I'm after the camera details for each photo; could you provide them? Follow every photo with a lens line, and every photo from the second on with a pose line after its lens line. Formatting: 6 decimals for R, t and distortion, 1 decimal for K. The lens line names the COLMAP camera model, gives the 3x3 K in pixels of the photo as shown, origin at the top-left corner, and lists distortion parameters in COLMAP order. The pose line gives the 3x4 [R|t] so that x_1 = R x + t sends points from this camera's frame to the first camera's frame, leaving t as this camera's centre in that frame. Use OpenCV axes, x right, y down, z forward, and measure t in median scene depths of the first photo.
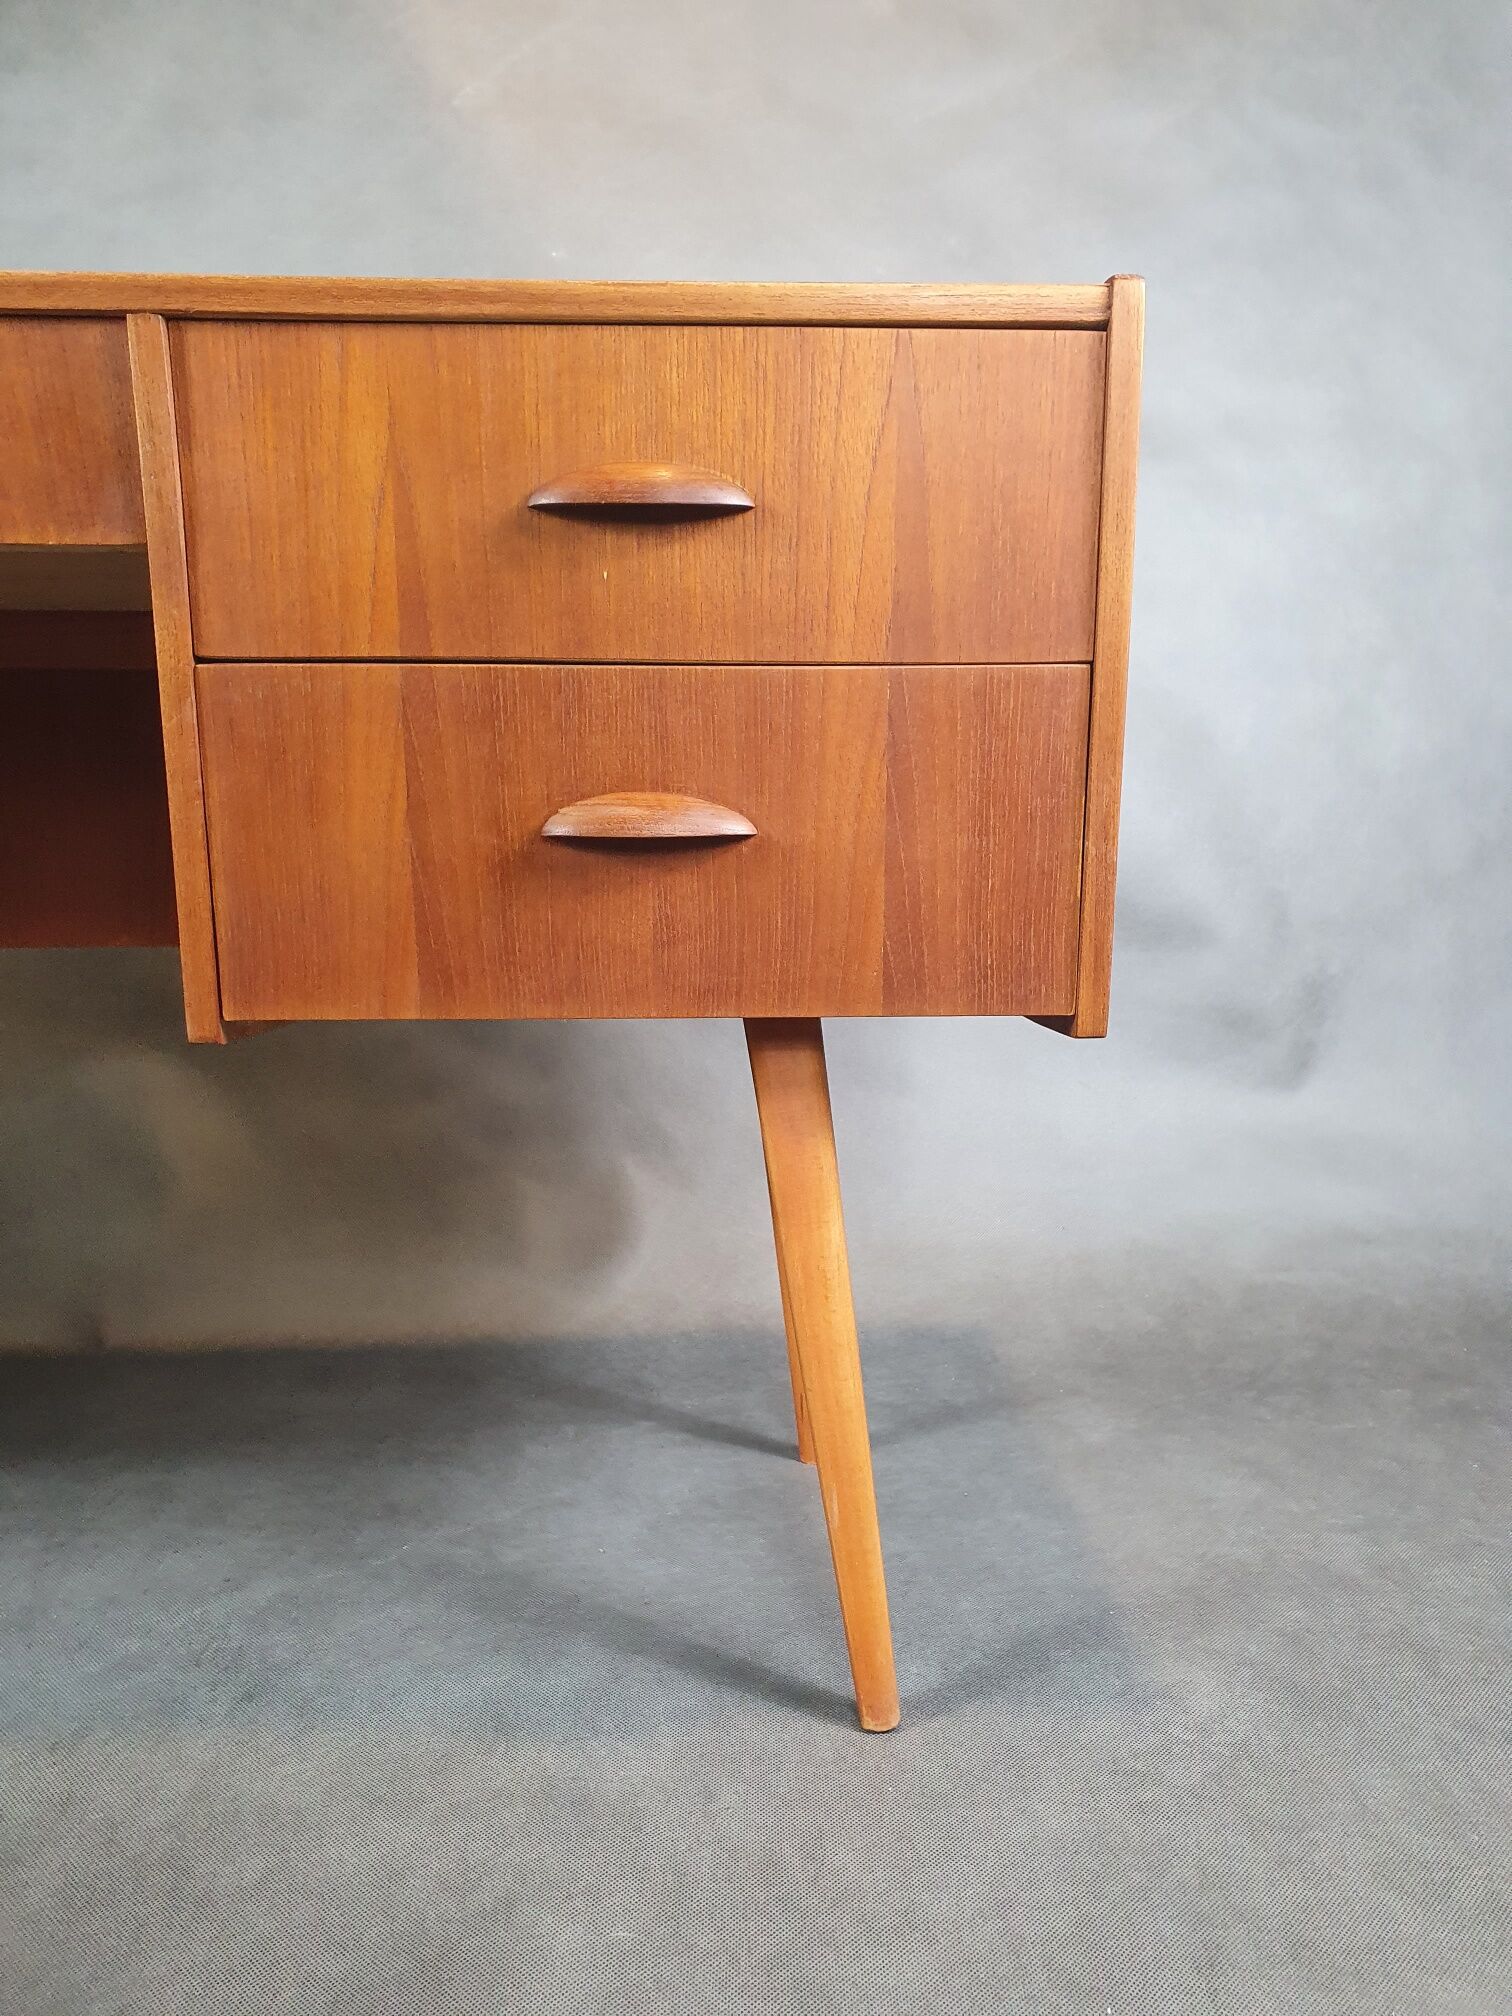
lens RADIAL K [[1599.8, 0, 809.0], [0, 1599.8, 976.8], [0, 0, 1]] dist [-0.018285, 0.040952]
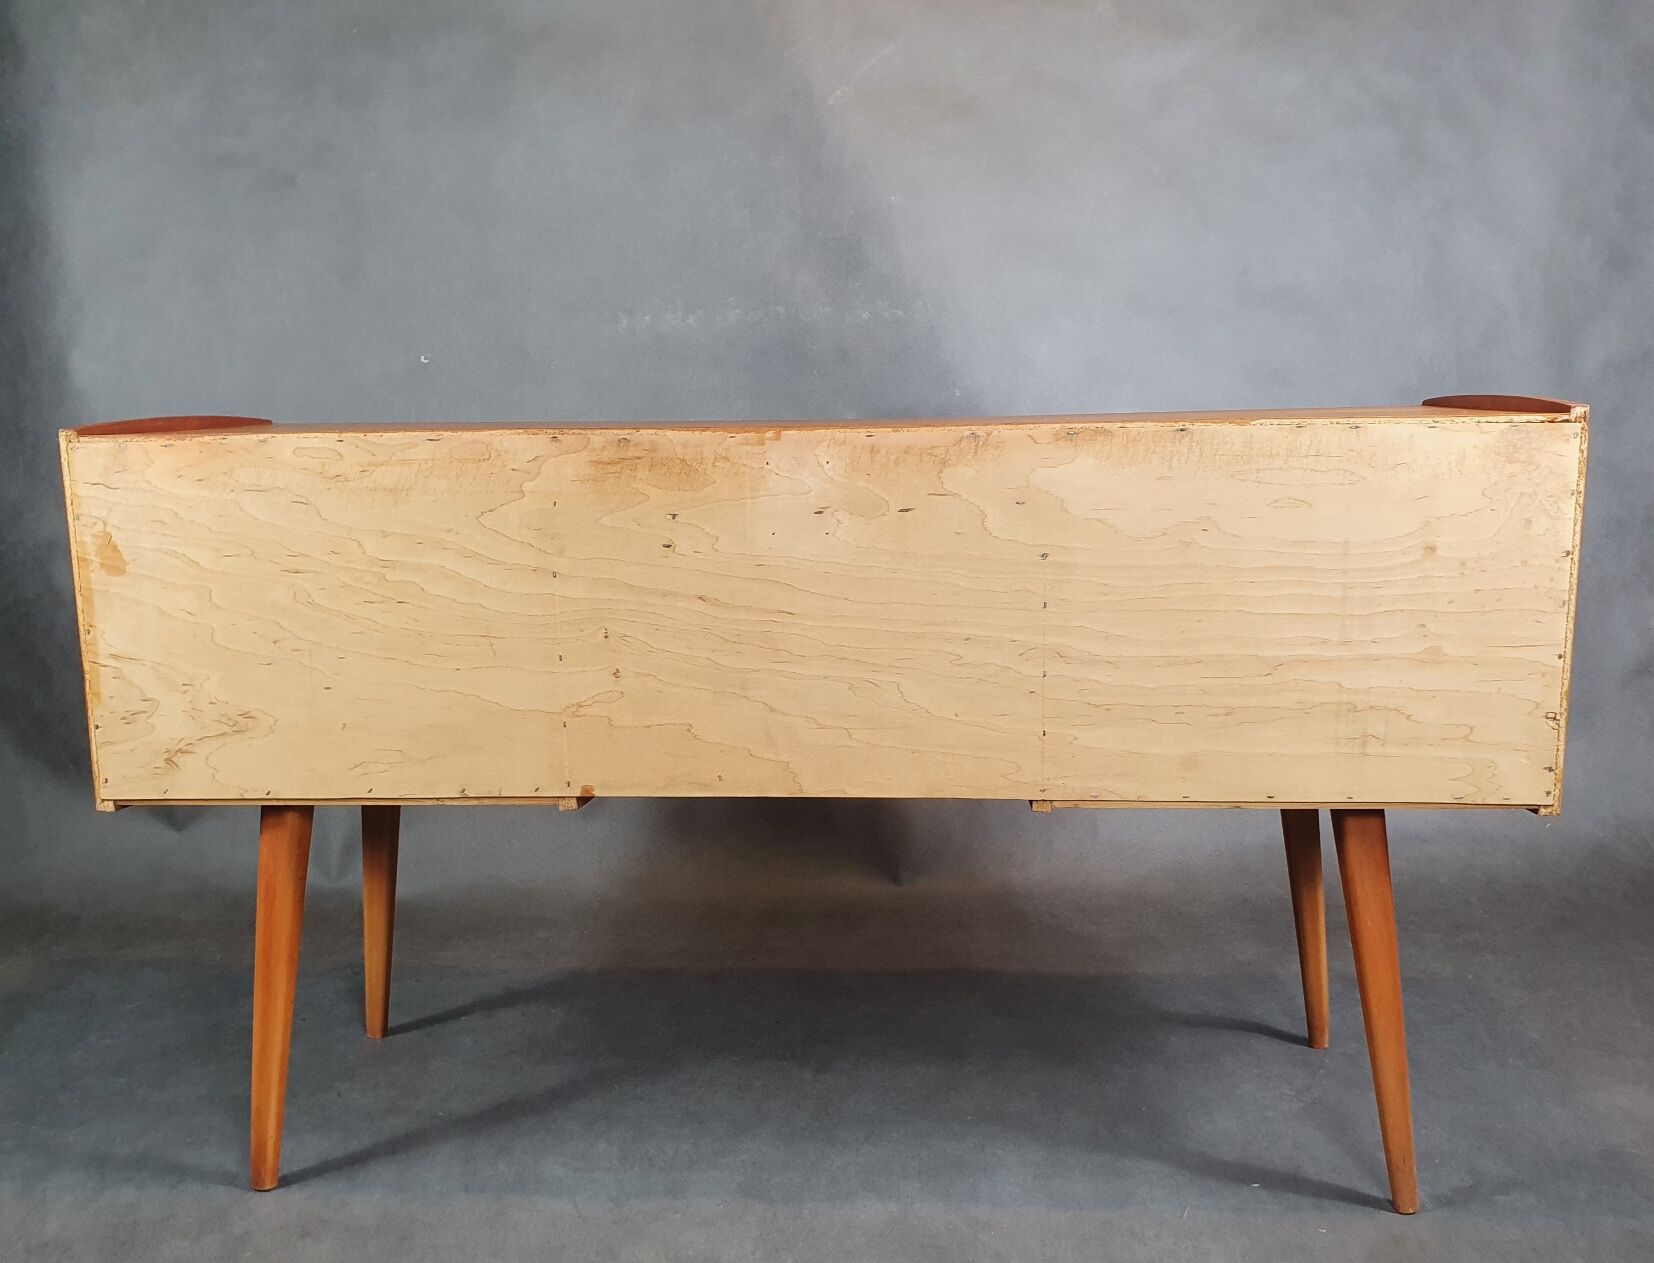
lens RADIAL K [[1639.2, 0, 821.3], [0, 1639.2, 642.9], [0, 0, 1]] dist [0.000395, 0.000000]
pose [[0.996847, -0.003593, -0.079270, -0.104794], [0.008910, 0.997726, 0.066812, -0.133461], [0.078849, -0.067308, 0.994612, -0.593777]]
